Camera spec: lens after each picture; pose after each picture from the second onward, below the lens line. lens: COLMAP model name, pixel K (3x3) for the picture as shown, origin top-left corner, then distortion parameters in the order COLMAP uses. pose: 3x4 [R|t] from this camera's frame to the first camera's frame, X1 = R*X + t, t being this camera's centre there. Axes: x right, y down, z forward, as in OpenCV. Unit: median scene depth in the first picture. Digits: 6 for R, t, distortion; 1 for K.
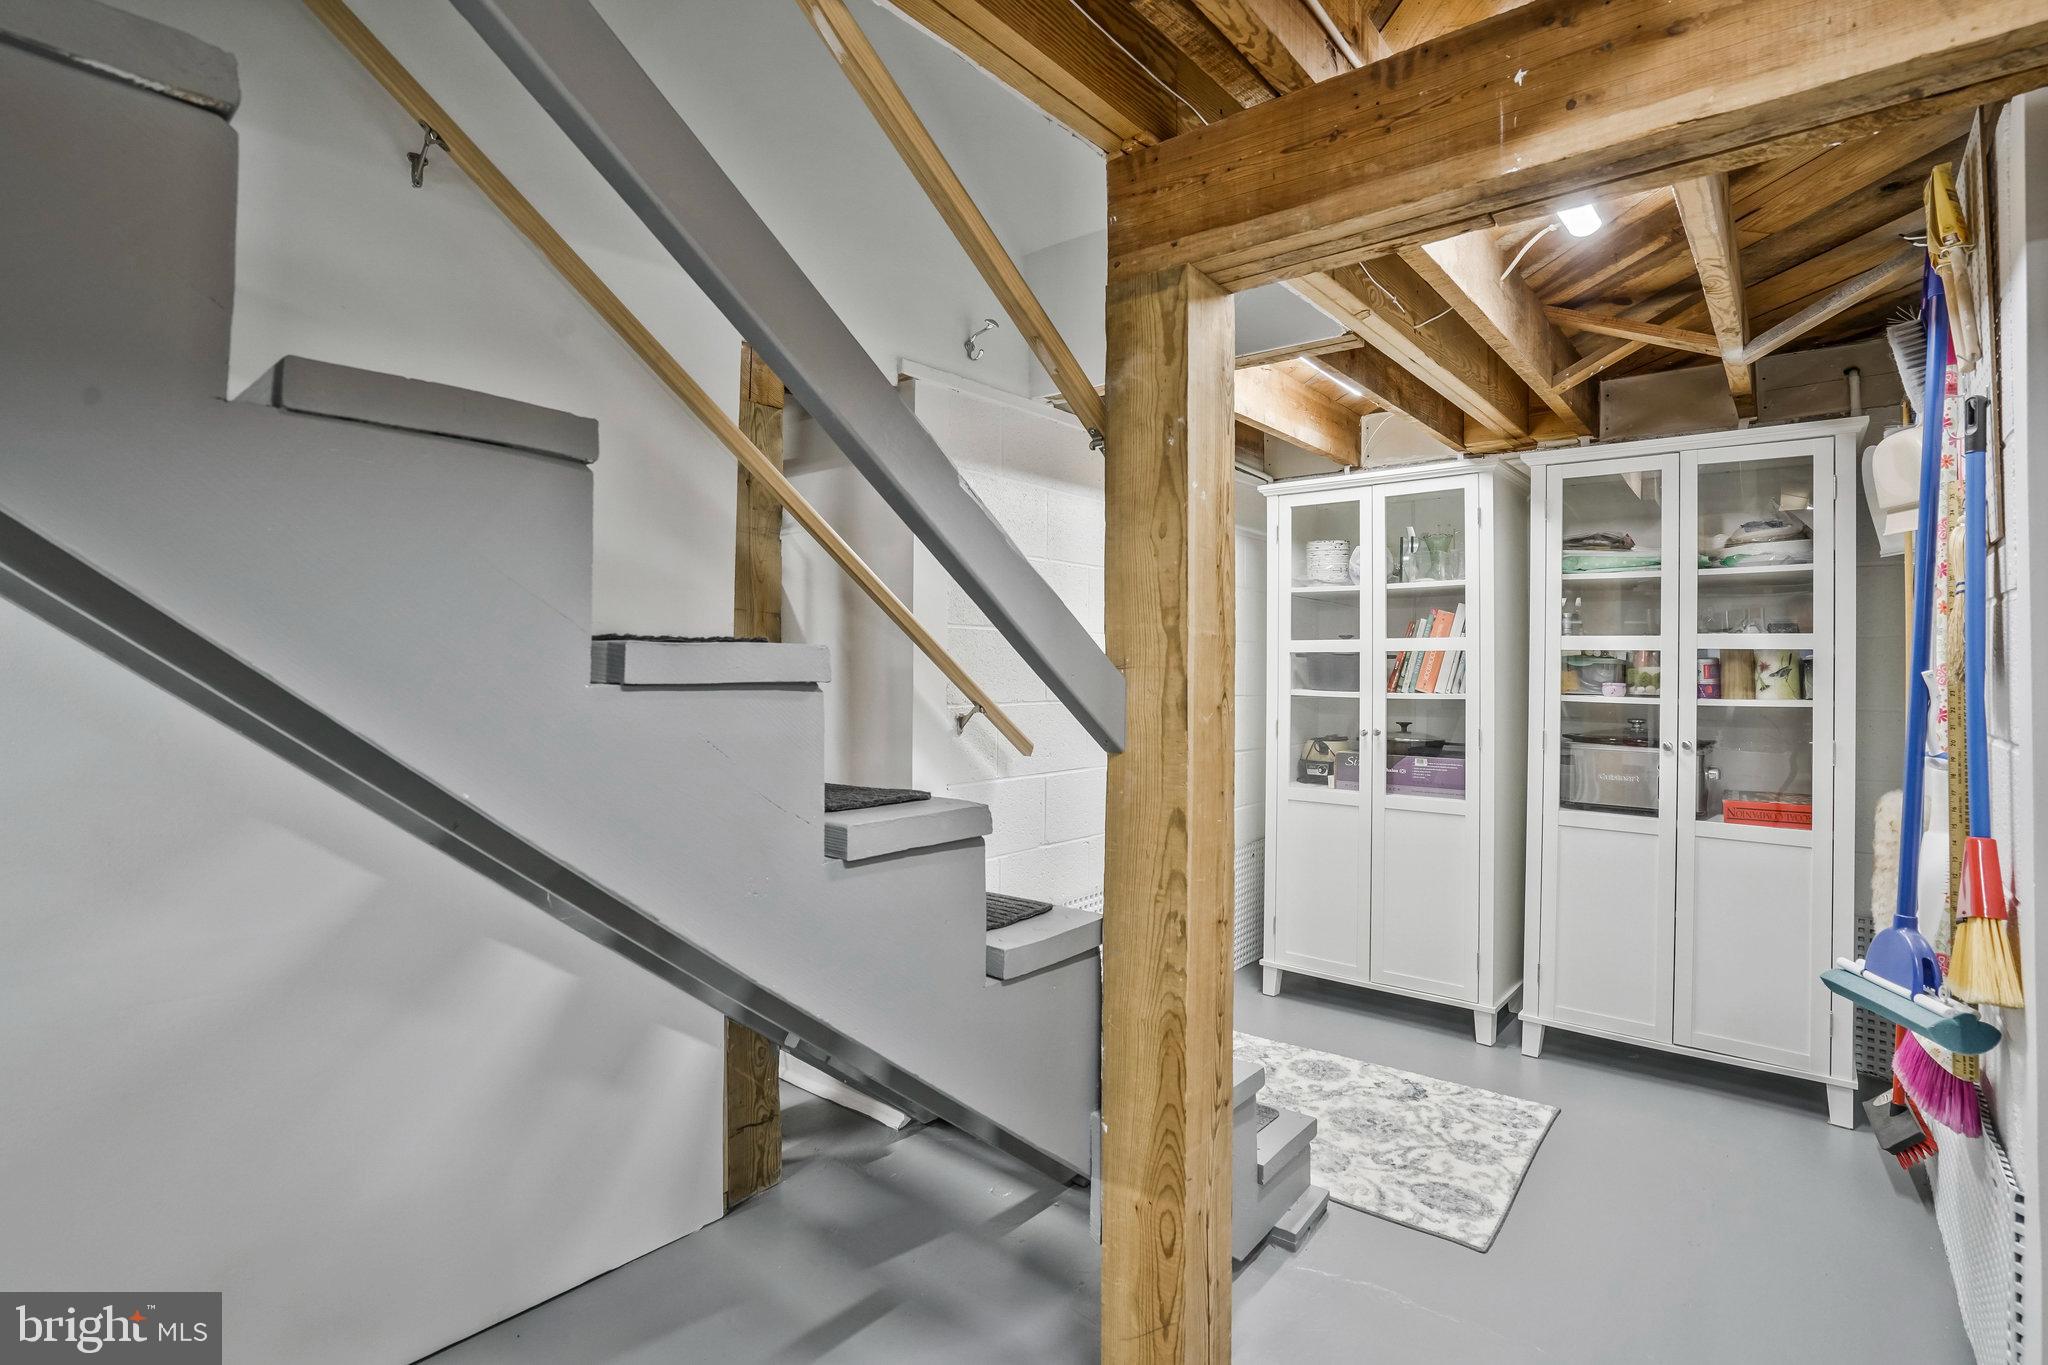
lens RADIAL K [[971.6, 0, 1024.0], [0, 971.6, 682.5], [0, 0, 1]] dist [0.019335, 0.000347]
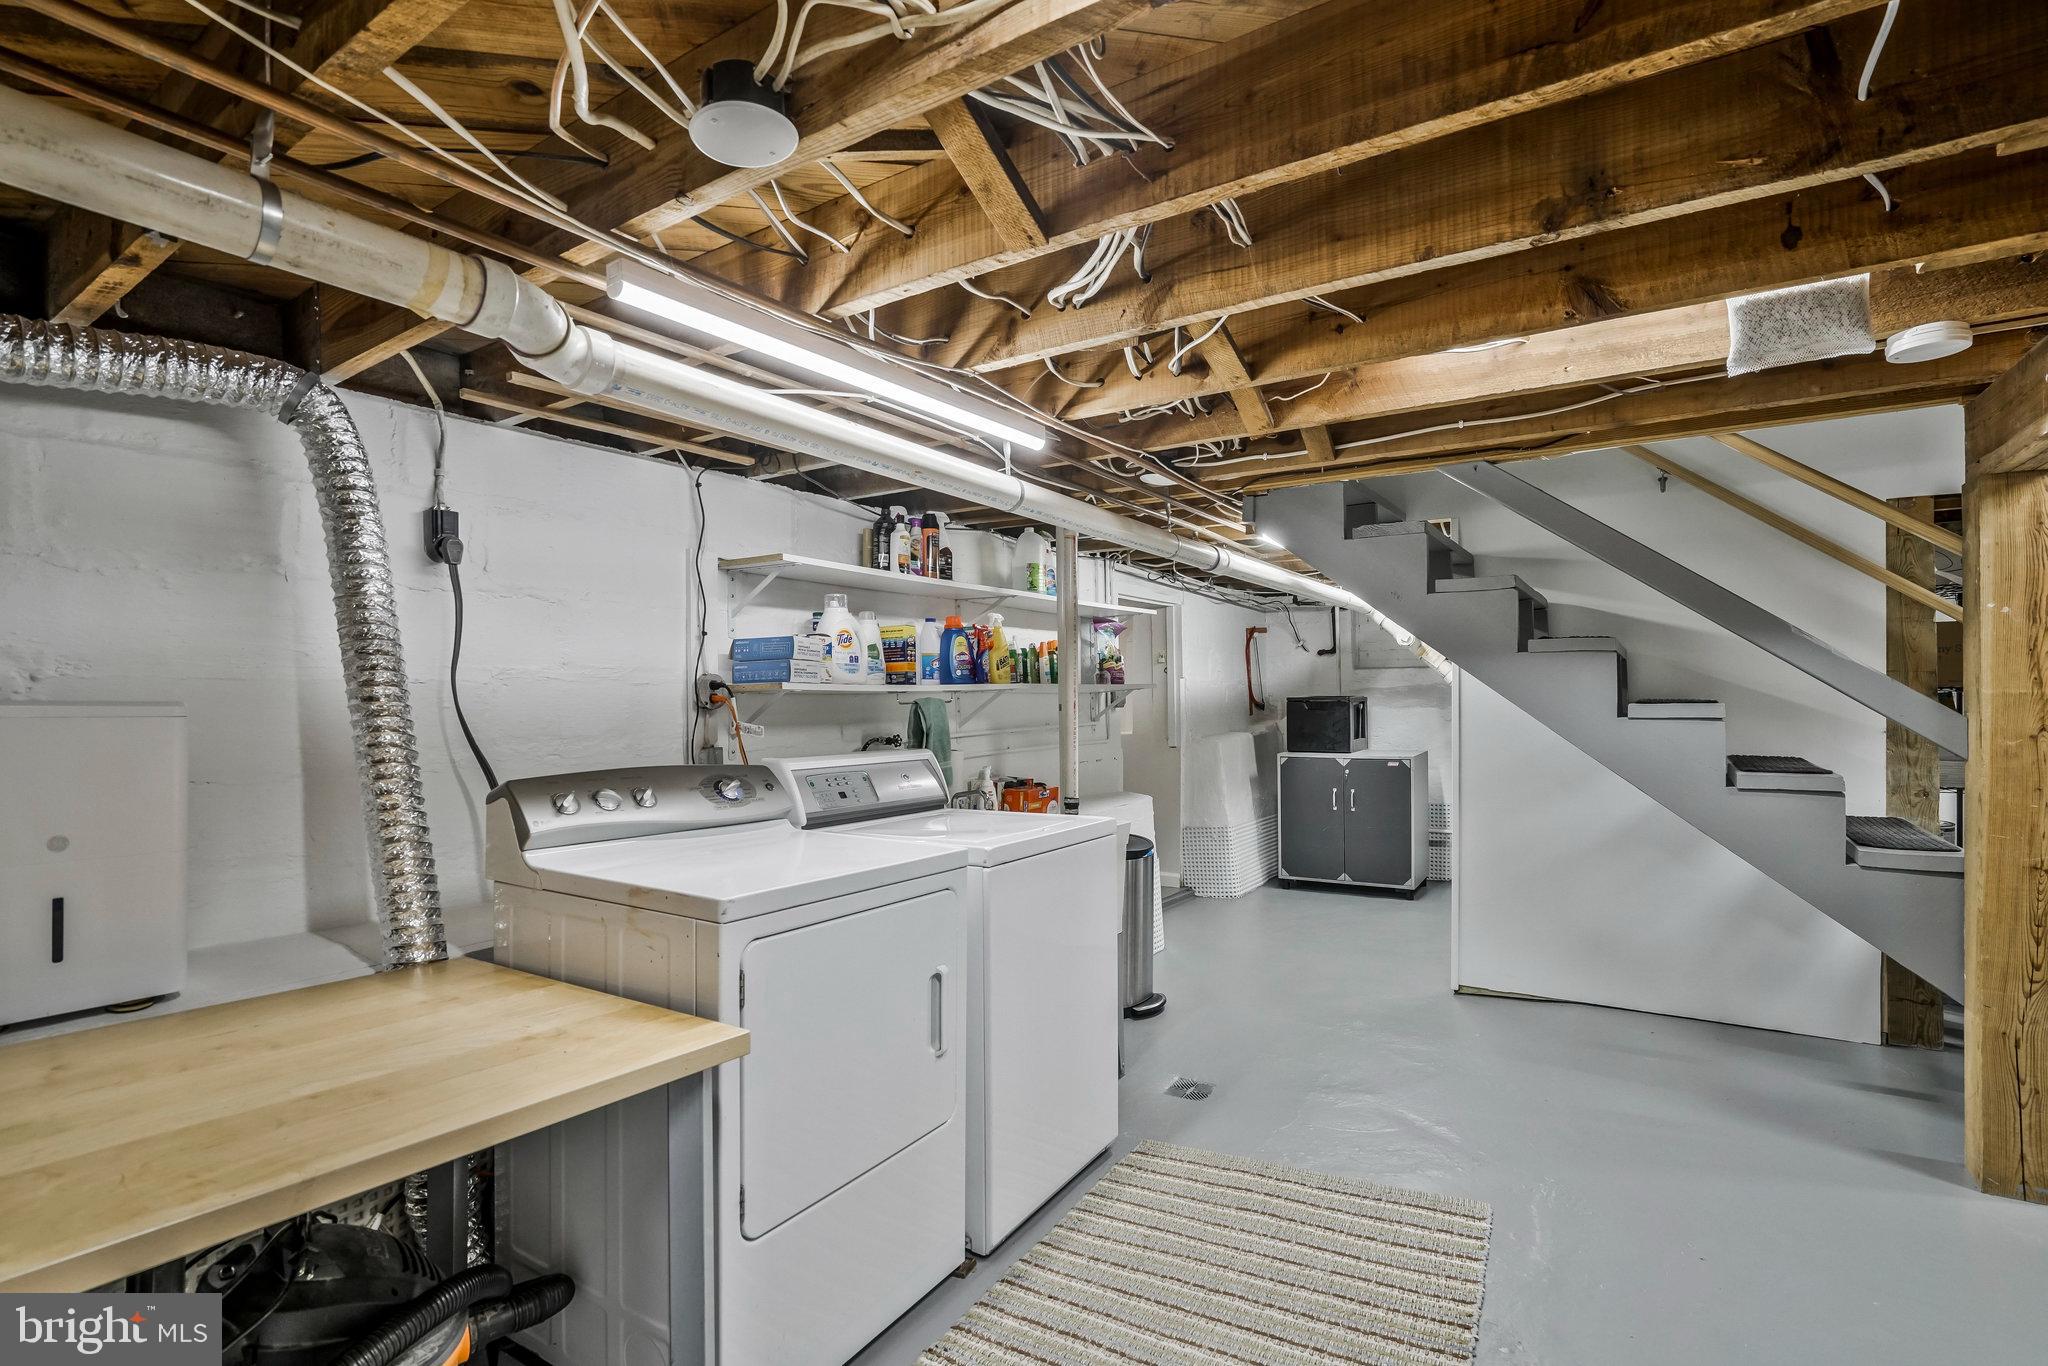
lens RADIAL K [[971.6, 0, 1024.0], [0, 971.6, 683.0], [0, 0, 1]] dist [0.019335, 0.000347]
pose [[0.116474, -0.032955, -0.992647, 1.630535], [0.002206, 0.999455, -0.032922, -0.013005], [0.993191, 0.001645, 0.116484, -0.852752]]
